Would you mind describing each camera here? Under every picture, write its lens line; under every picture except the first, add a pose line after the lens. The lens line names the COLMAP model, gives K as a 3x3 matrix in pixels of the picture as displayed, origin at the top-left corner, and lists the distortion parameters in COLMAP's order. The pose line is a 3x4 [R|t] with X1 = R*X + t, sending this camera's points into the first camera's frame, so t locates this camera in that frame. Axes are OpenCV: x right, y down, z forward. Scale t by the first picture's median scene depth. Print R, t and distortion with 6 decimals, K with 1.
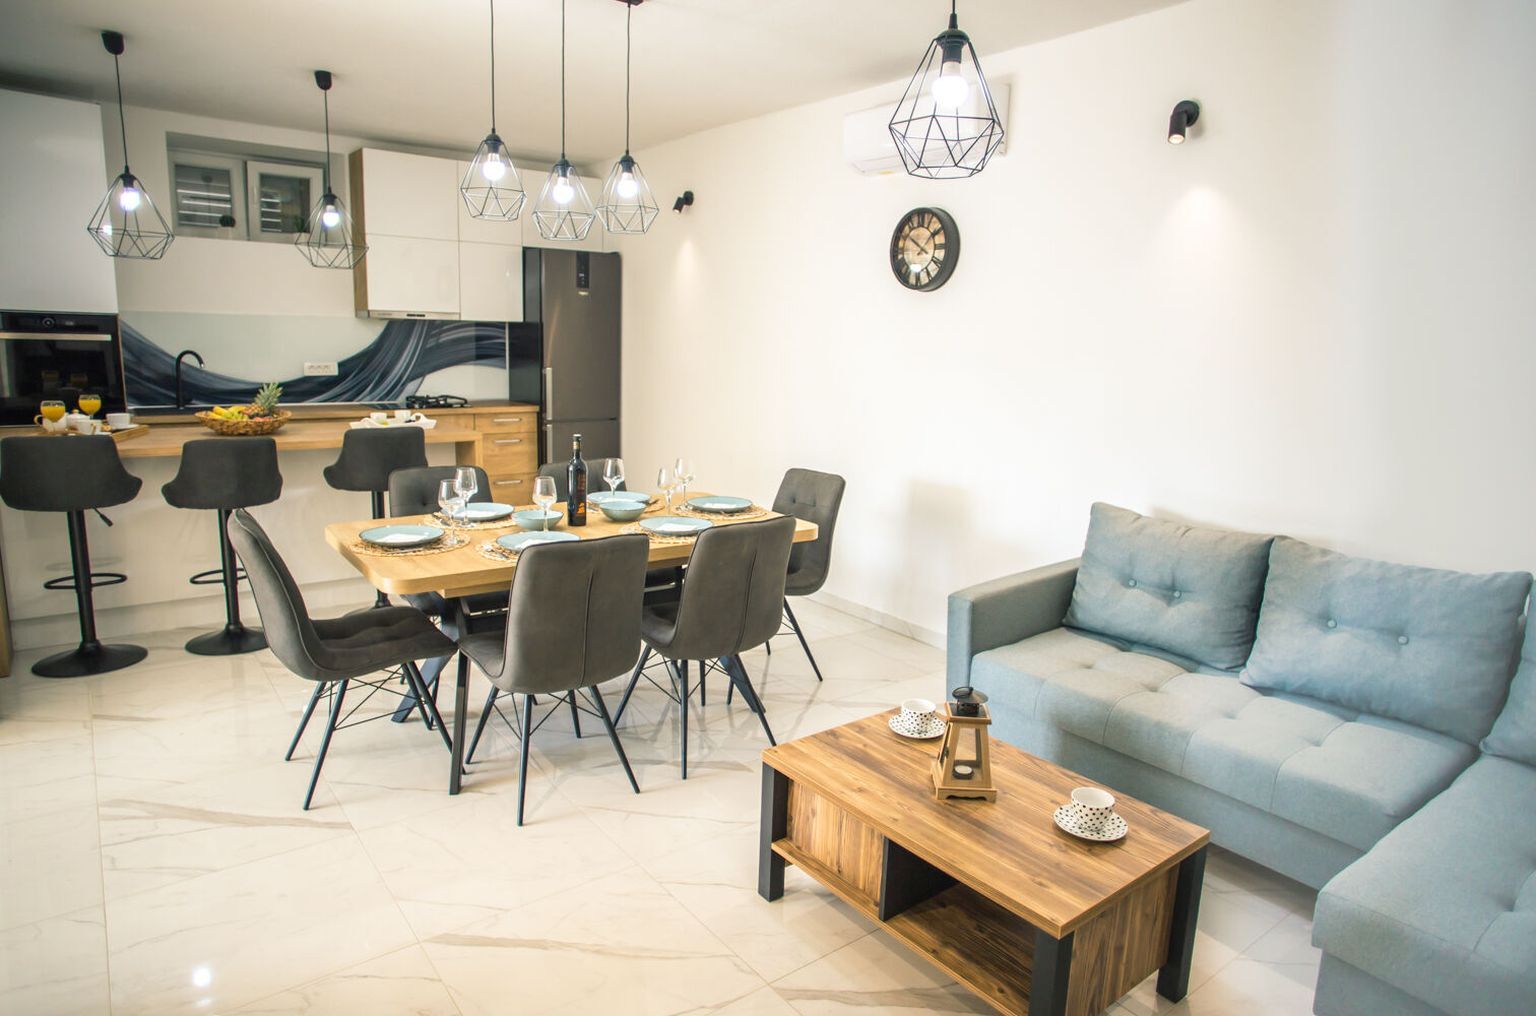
lens RADIAL K [[921.3, 0, 768.0], [0, 921.3, 508.0], [0, 0, 1]] dist [-0.007470, -0.001551]
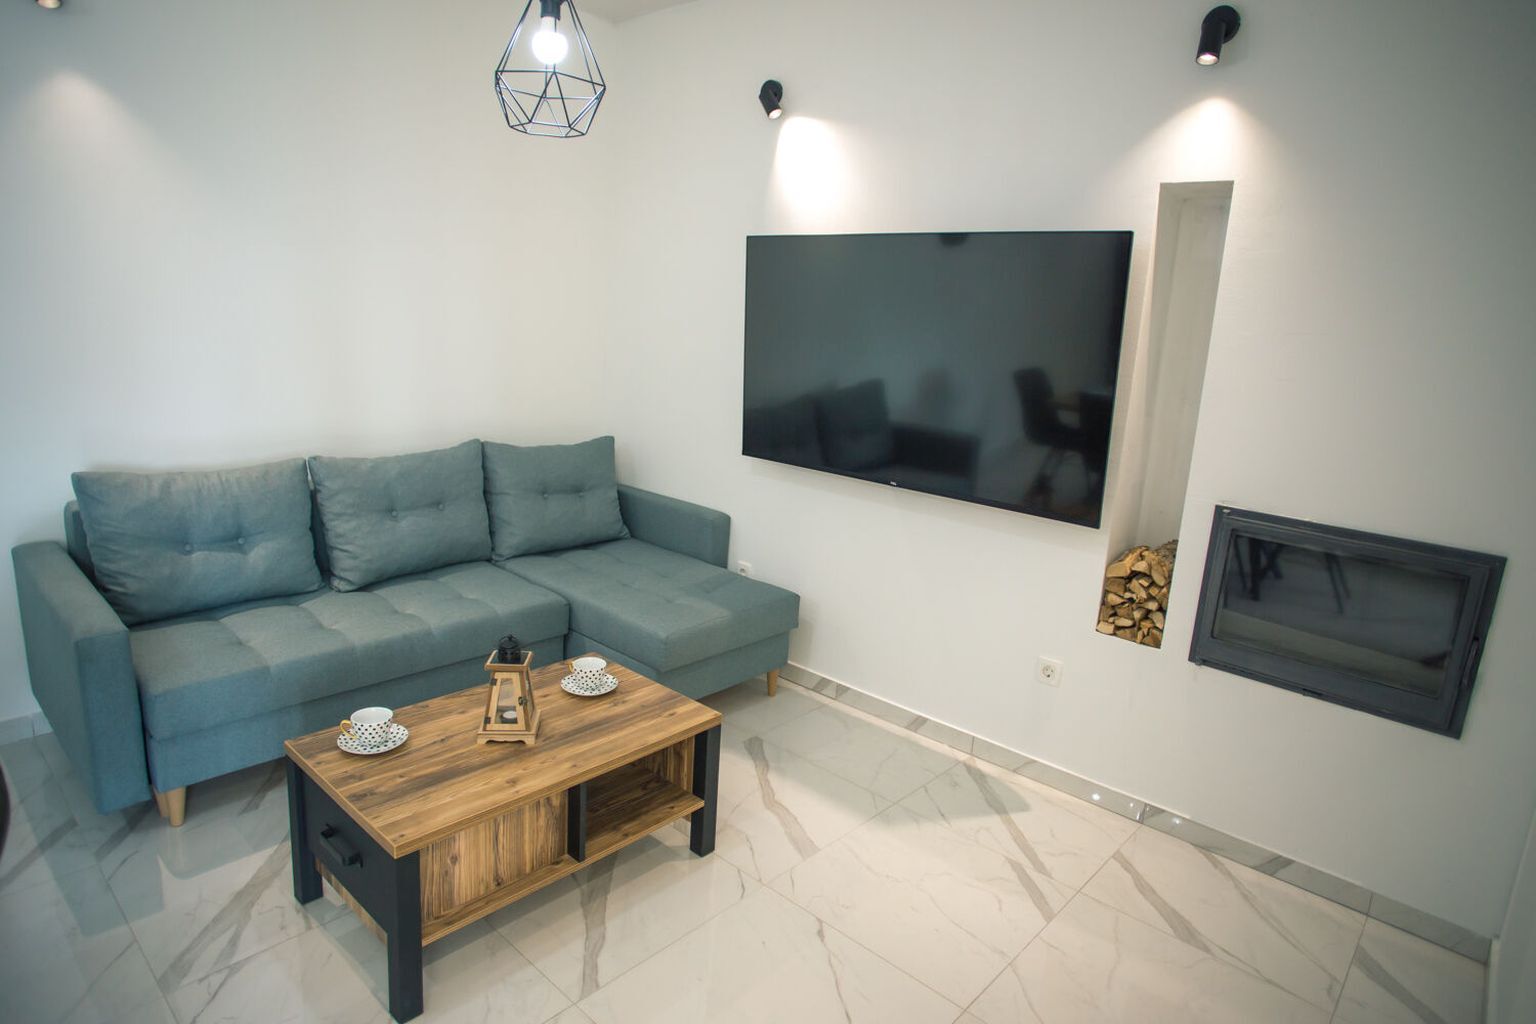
lens RADIAL K [[898.5, 0, 768.0], [0, 898.5, 512.0], [0, 0, 1]] dist [-0.066455, 0.044660]
pose [[-0.166366, -0.251677, 0.953405, -0.637498], [0.119761, 0.954565, 0.272881, -0.148158], [-0.978764, 0.159578, -0.128666, 0.709083]]
